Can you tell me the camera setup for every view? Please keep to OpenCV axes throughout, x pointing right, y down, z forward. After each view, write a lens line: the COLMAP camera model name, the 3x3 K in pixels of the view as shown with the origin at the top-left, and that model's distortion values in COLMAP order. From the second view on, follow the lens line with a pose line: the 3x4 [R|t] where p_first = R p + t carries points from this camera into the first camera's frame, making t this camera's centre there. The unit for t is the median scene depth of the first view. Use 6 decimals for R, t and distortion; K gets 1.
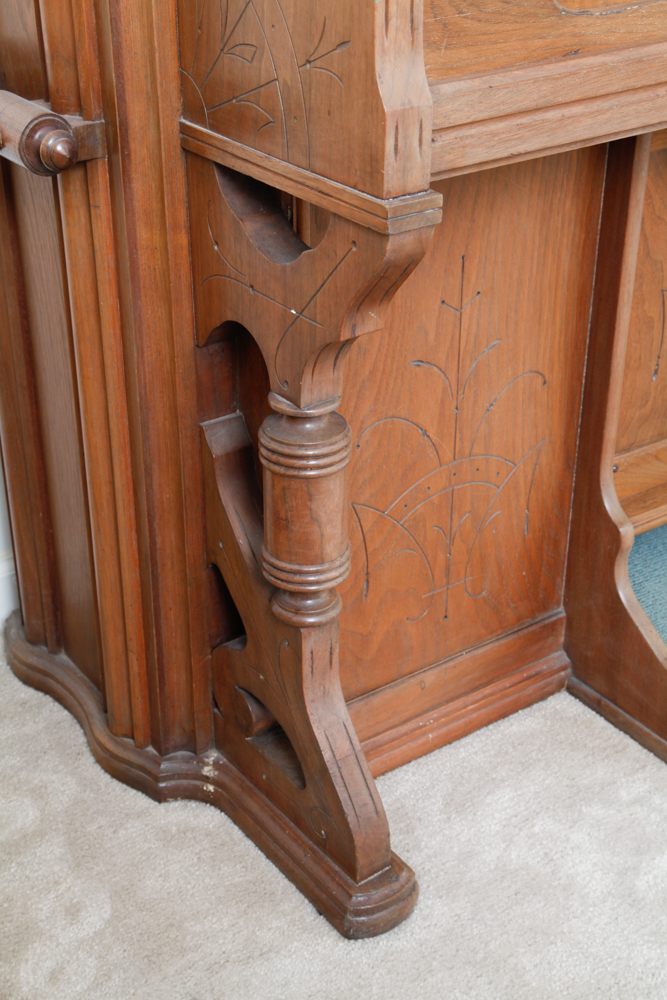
lens RADIAL K [[1424.5, 0, 333.5], [0, 1424.5, 500.0], [0, 0, 1]] dist [0.125722, 0.043893]
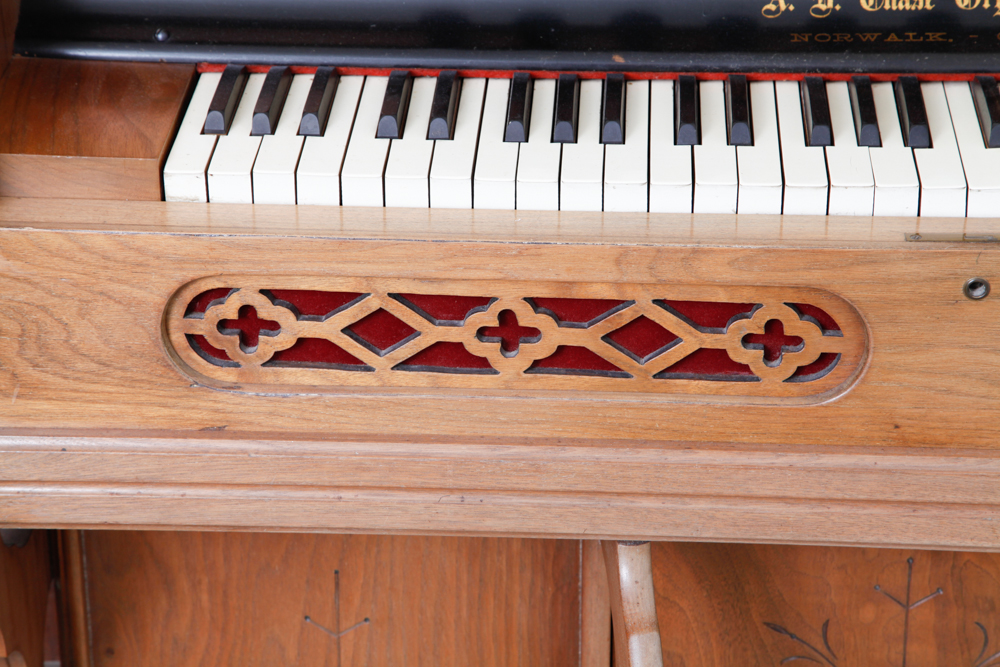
lens RADIAL K [[2592.5, 0, 498.5], [0, 2592.5, 335.5], [0, 0, 1]] dist [0.452969, 0.299587]
pose [[0.787590, 0.283693, -0.547010, 0.833644], [-0.295178, 0.952932, 0.069214, -0.387014], [0.540899, 0.106953, 0.834260, -0.132456]]
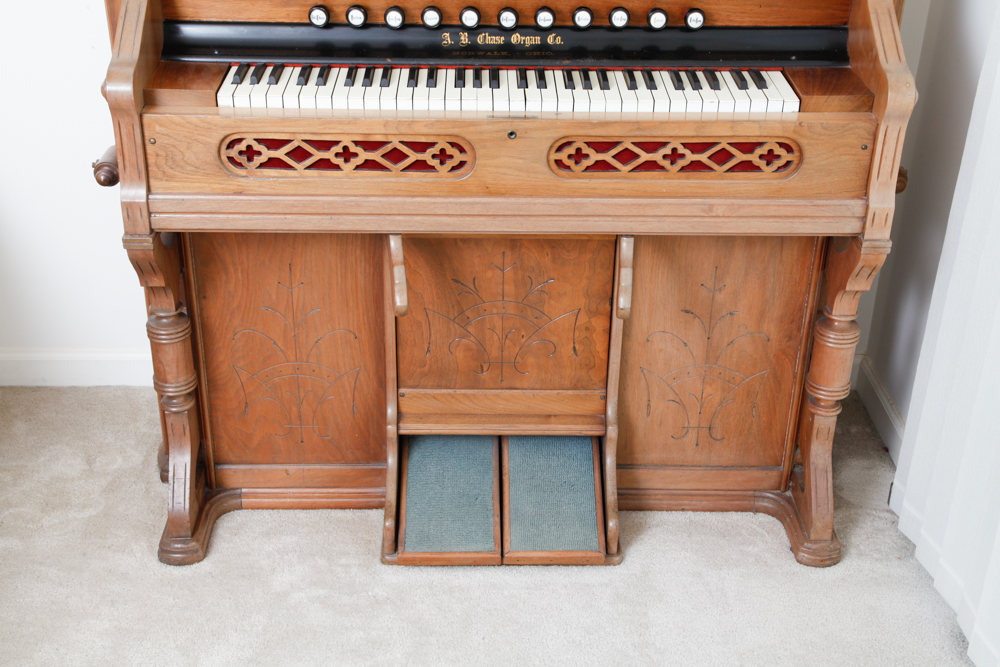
lens RADIAL K [[1281.7, 0, 499.4], [0, 1281.7, 335.2], [0, 0, 1]] dist [0.089905, 0.047252]
pose [[0.829339, 0.279527, -0.483799, 1.165747], [-0.284073, 0.956549, 0.065705, -0.259175], [0.481144, 0.082942, 0.872709, -0.413603]]
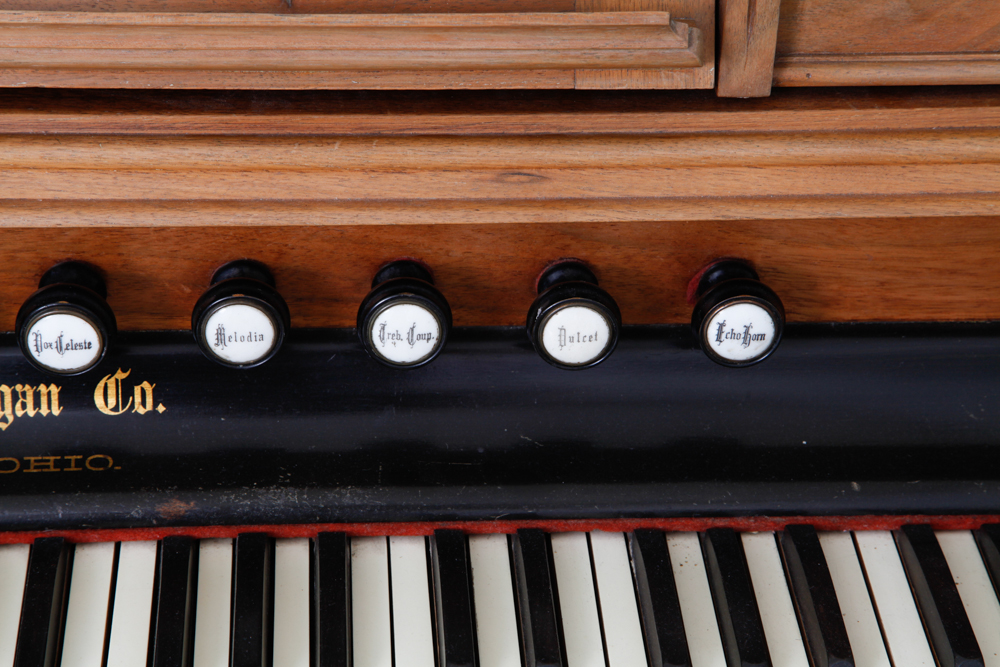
lens RADIAL K [[2554.5, 0, 500.0], [0, 2554.5, 333.5], [0, 0, 1]] dist [0.429398, -0.191281]
pose [[0.854690, 0.296333, -0.426253, 0.734535], [-0.275993, 0.954800, 0.110381, -0.654361], [0.439696, 0.023301, 0.897844, 0.389441]]
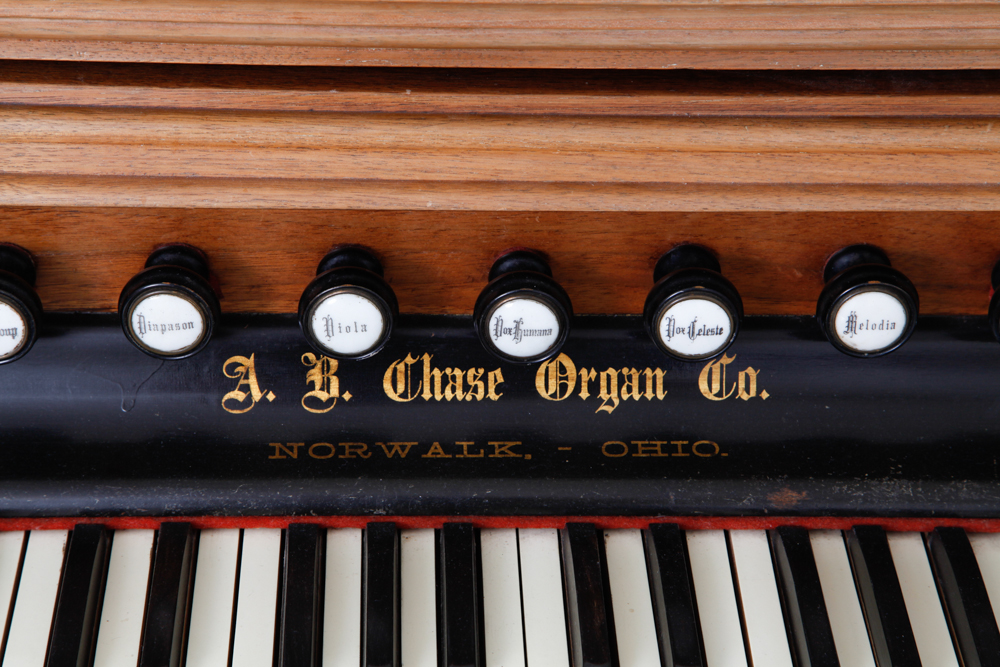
lens RADIAL K [[2554.5, 0, 500.0], [0, 2554.5, 333.5], [0, 0, 1]] dist [0.429398, -0.191281]
pose [[0.839301, 0.317581, -0.441267, 0.594798], [-0.288737, 0.948102, 0.133167, -0.616825], [0.460658, 0.015643, 0.887440, 0.335309]]
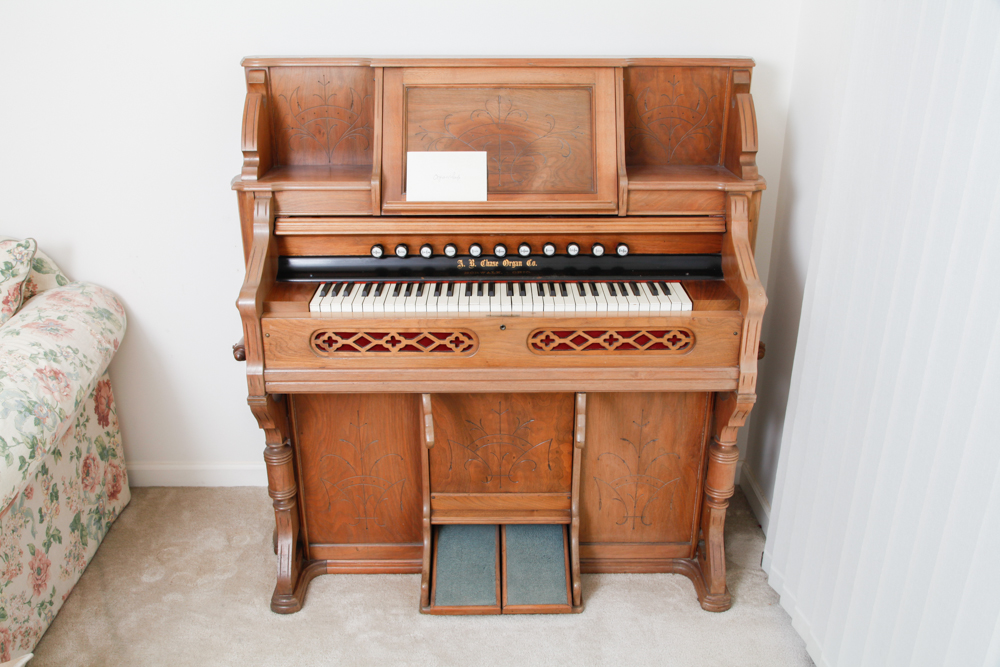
lens RADIAL K [[831.0, 0, 500.0], [0, 831.0, 333.5], [0, 0, 1]] dist [-0.059317, 0.012786]
pose [[0.824962, 0.213967, -0.523121, 1.148600], [-0.273229, 0.961209, -0.037729, -0.321854], [0.494756, 0.174057, 0.851423, -0.360405]]
